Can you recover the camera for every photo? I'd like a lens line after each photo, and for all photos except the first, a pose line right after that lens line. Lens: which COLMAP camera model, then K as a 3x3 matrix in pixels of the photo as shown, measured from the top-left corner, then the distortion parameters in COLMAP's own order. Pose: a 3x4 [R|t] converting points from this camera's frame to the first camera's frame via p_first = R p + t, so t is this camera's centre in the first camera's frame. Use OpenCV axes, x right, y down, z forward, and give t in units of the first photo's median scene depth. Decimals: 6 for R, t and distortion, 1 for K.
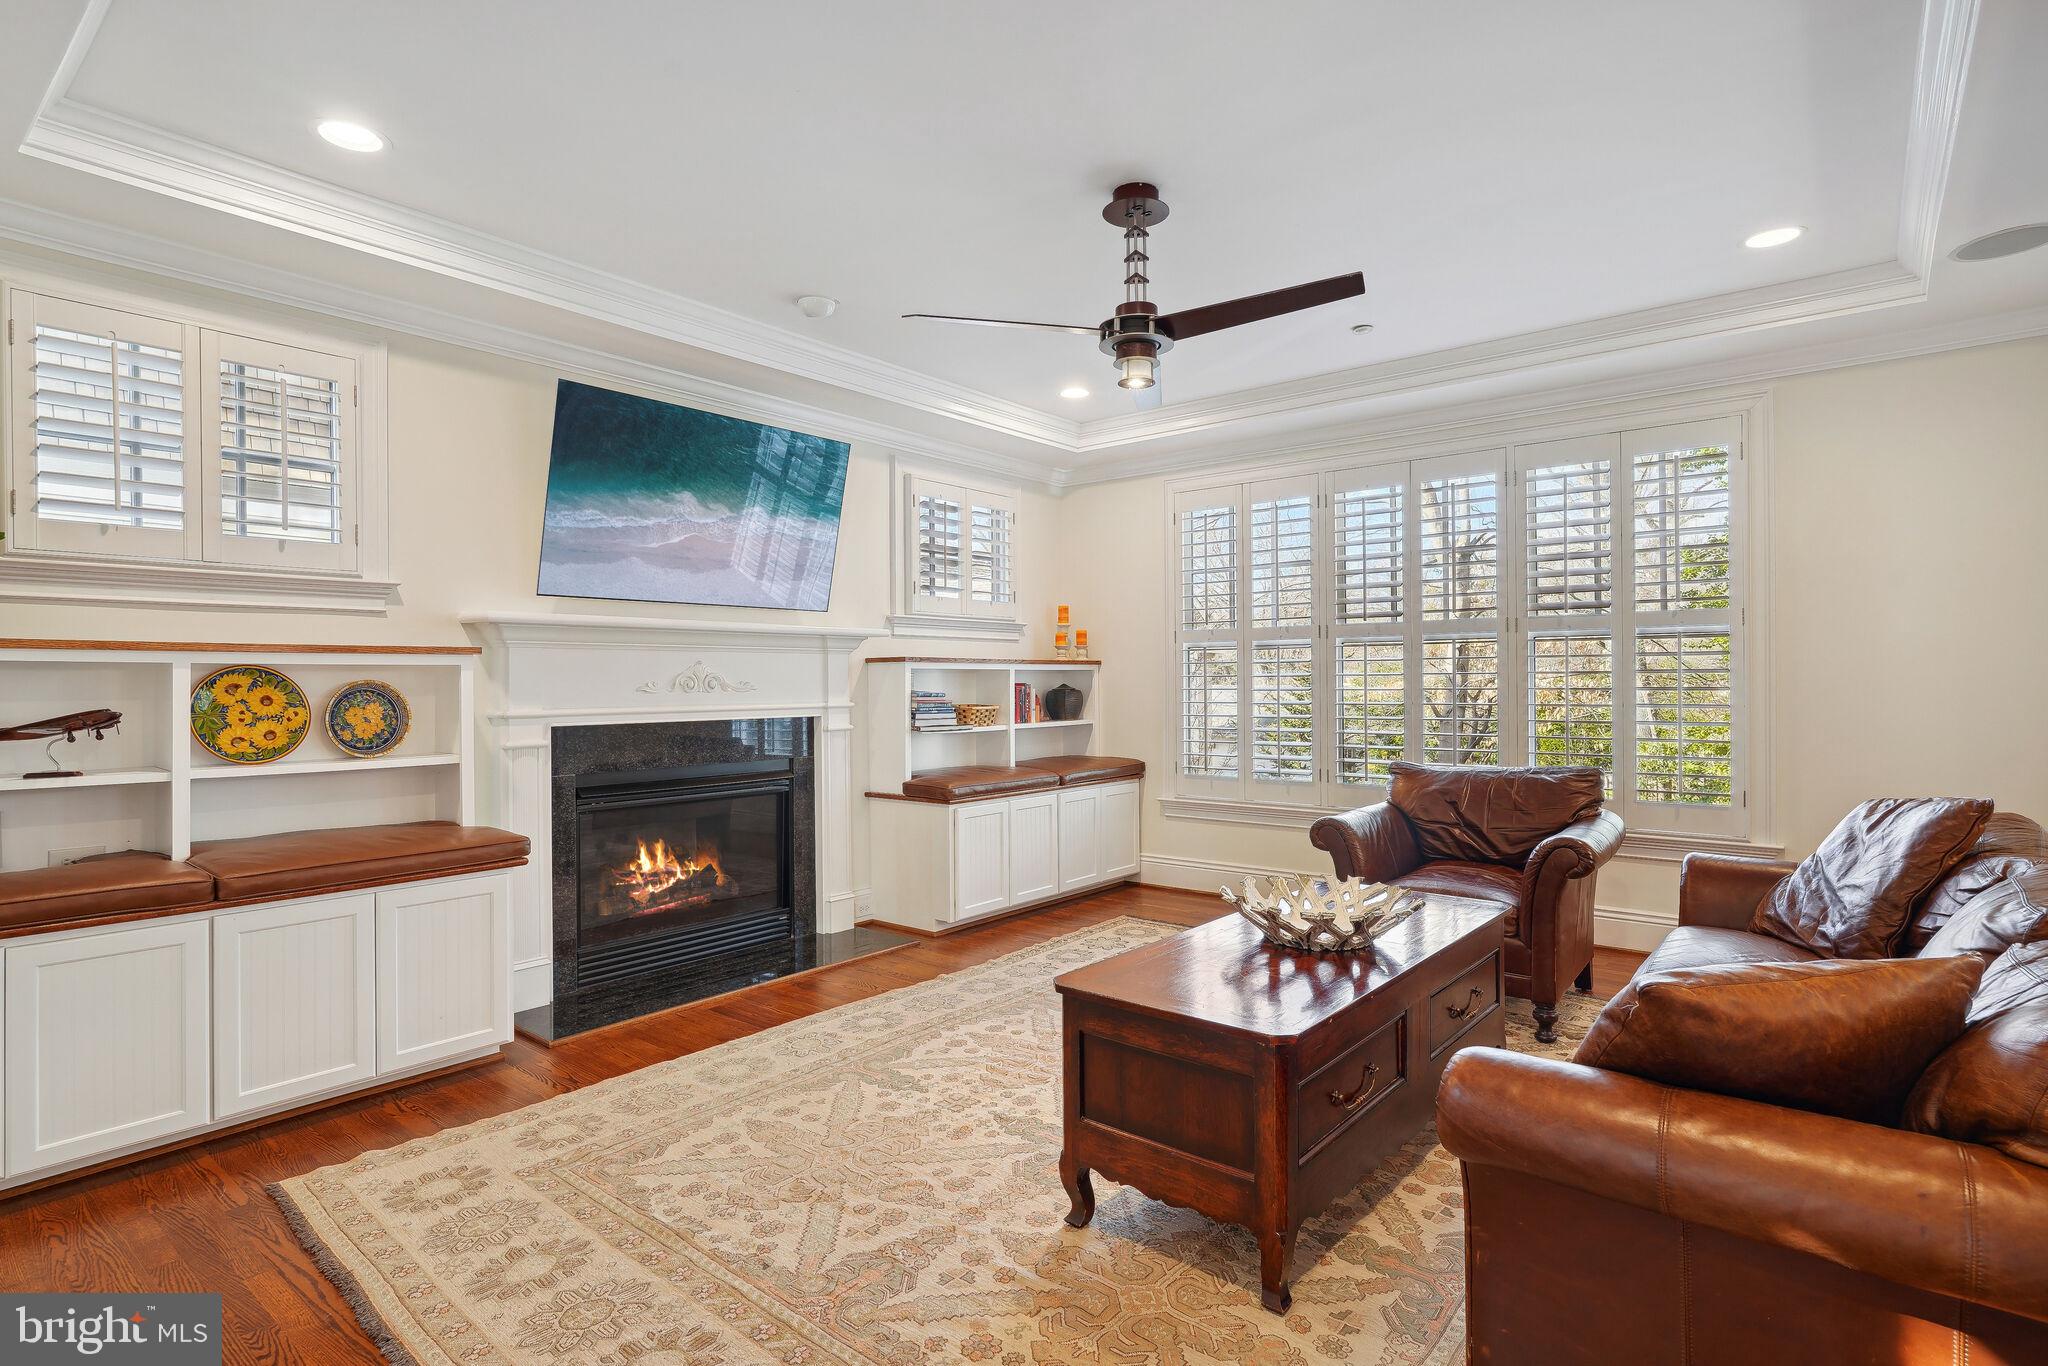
lens RADIAL K [[1028.6, 0, 1018.2], [0, 1028.6, 683.9], [0, 0, 1]] dist [-0.002830, 0.001786]
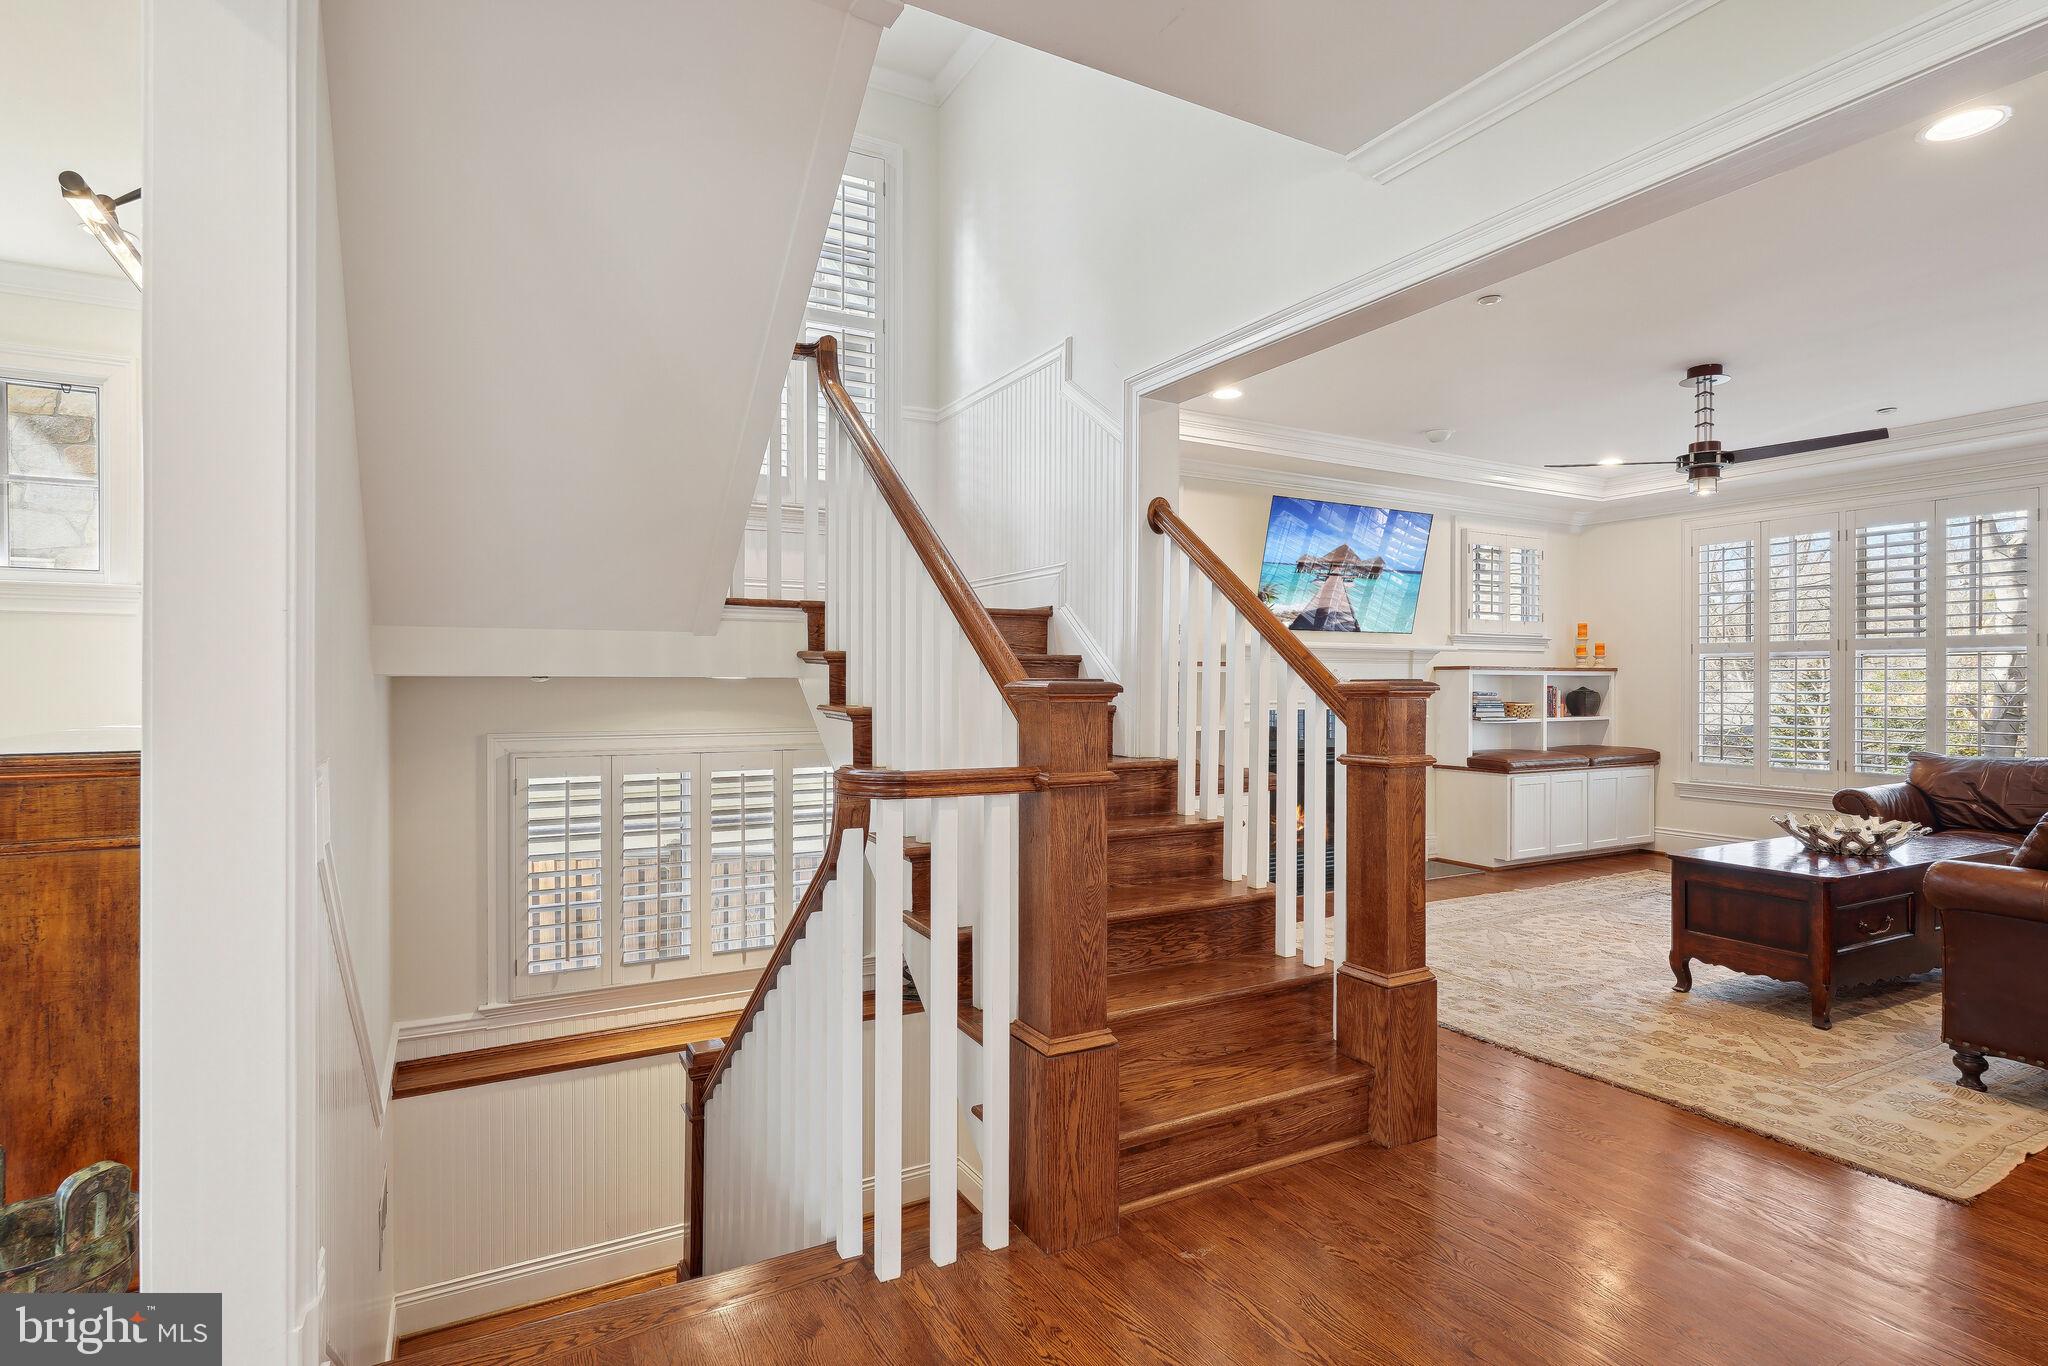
lens RADIAL K [[1028.6, 0, 1018.2], [0, 1028.6, 683.9], [0, 0, 1]] dist [-0.002830, 0.001786]
pose [[0.929871, 0.008678, -0.367782, -0.168172], [-0.008761, 0.999961, 0.001443, 0.001028], [0.367780, 0.001880, 0.929911, -0.502373]]
